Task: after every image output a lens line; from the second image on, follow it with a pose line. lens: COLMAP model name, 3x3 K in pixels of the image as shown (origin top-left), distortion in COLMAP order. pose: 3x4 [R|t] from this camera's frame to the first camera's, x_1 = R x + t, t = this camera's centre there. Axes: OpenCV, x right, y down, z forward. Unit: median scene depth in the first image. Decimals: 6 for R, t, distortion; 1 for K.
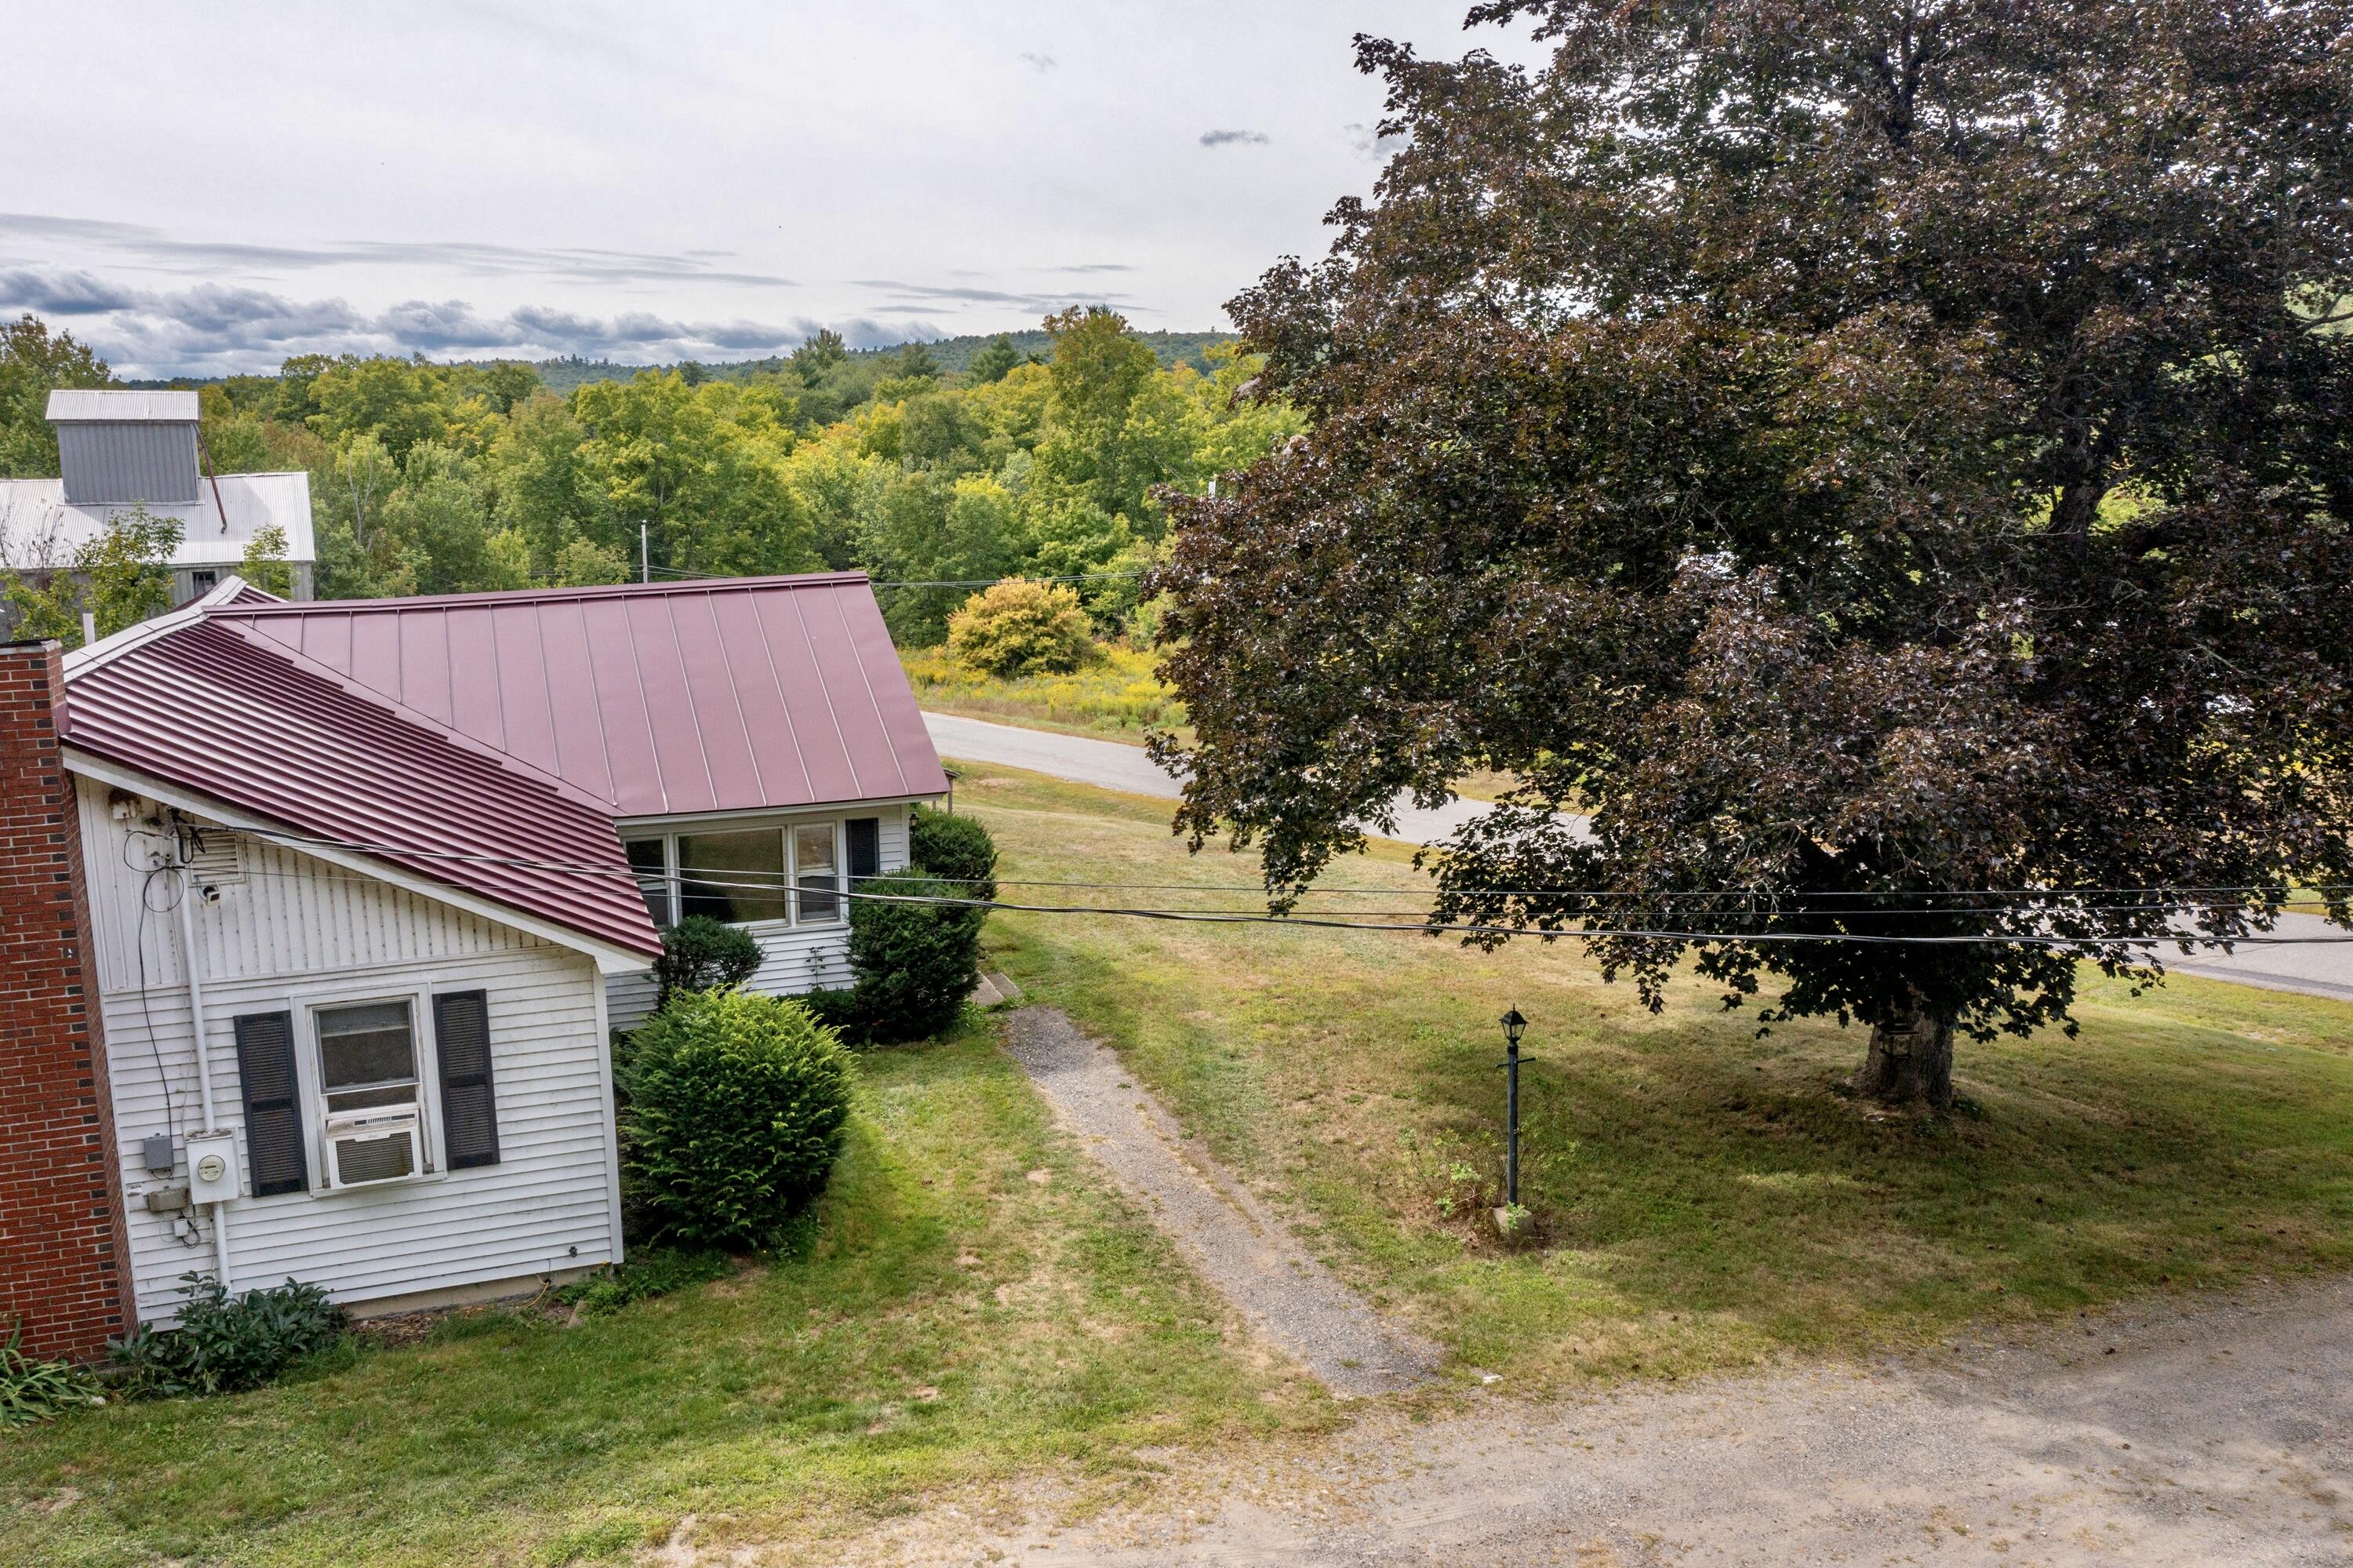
lens RADIAL K [[1843.4, 0, 1186.6], [0, 1843.4, 797.1], [0, 0, 1]] dist [-0.019358, 0.000760]
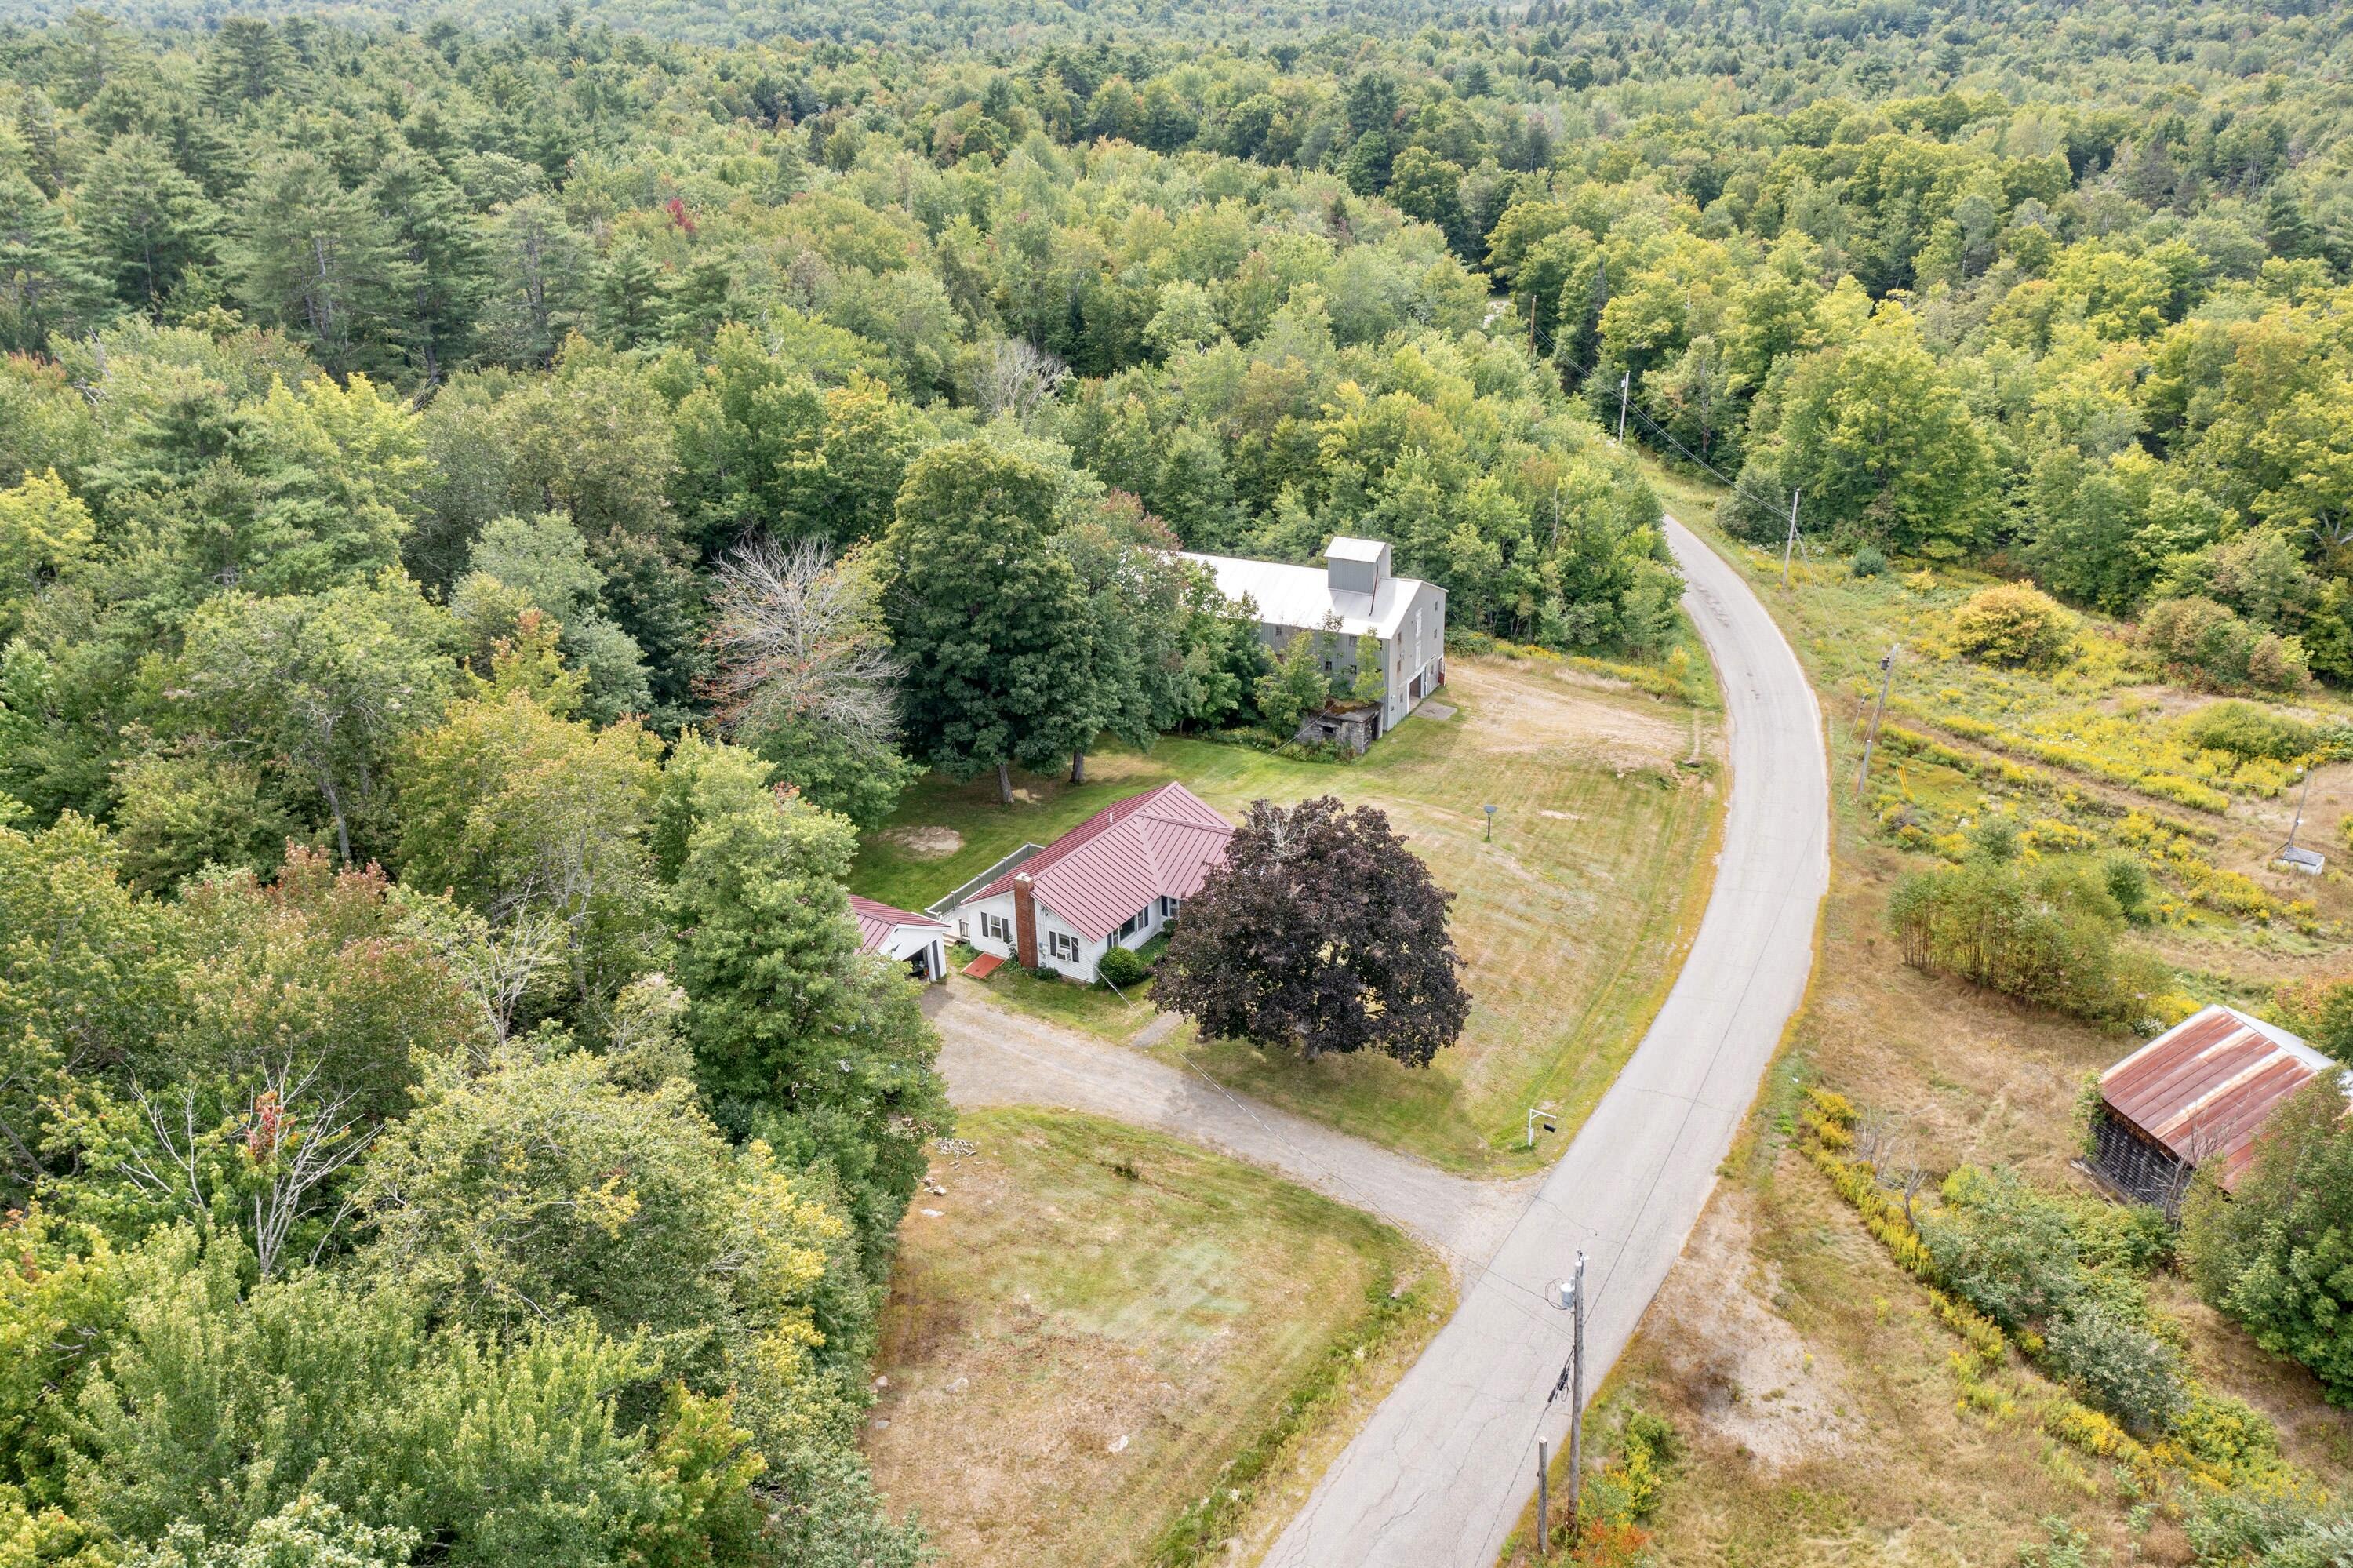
lens RADIAL K [[1860.7, 0, 1183.2], [0, 1860.7, 779.2], [0, 0, 1]] dist [-0.030253, 0.029698]
pose [[0.610371, 0.317930, -0.725512, 4.666861], [-0.129485, 0.943643, 0.304584, -2.604199], [0.781460, -0.091966, 0.617140, -2.877520]]
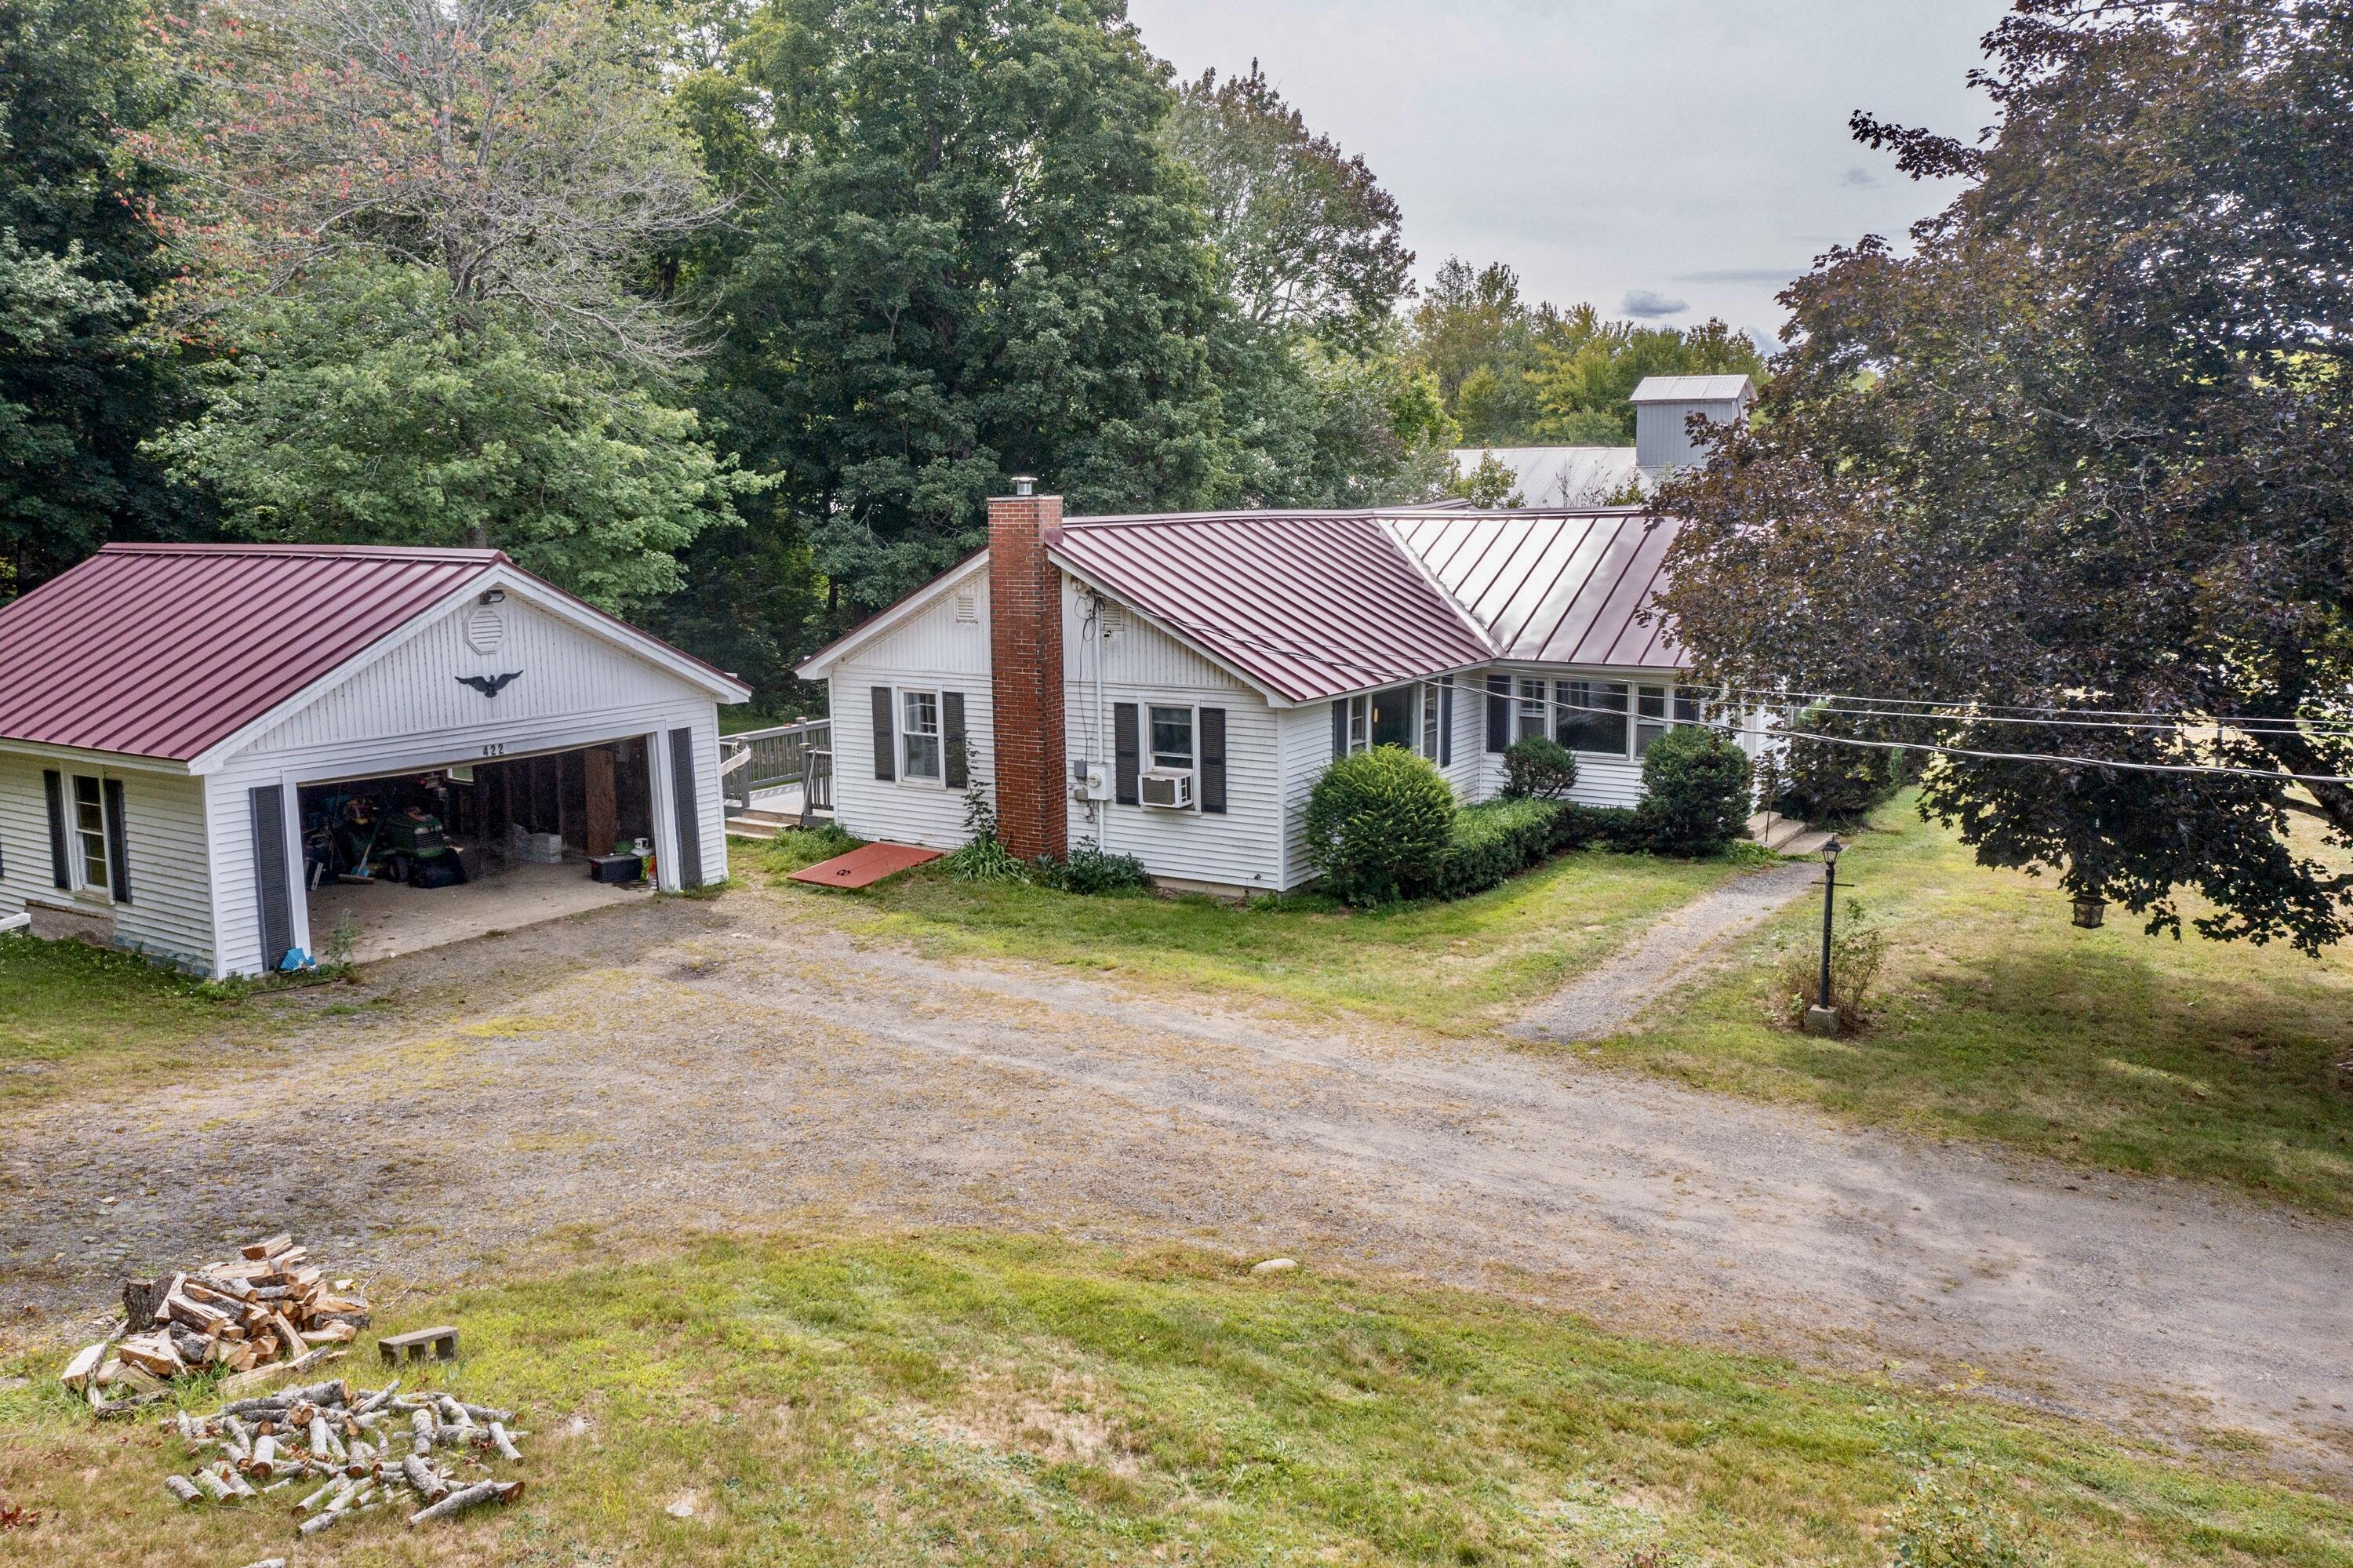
lens RADIAL K [[1843.4, 0, 1186.6], [0, 1843.4, 797.1], [0, 0, 1]] dist [-0.019358, 0.000760]
pose [[0.600886, 0.141050, -0.786791, 0.992619], [-0.135635, 0.988026, 0.073539, 0.064863], [0.787743, 0.062527, 0.612823, -0.088066]]
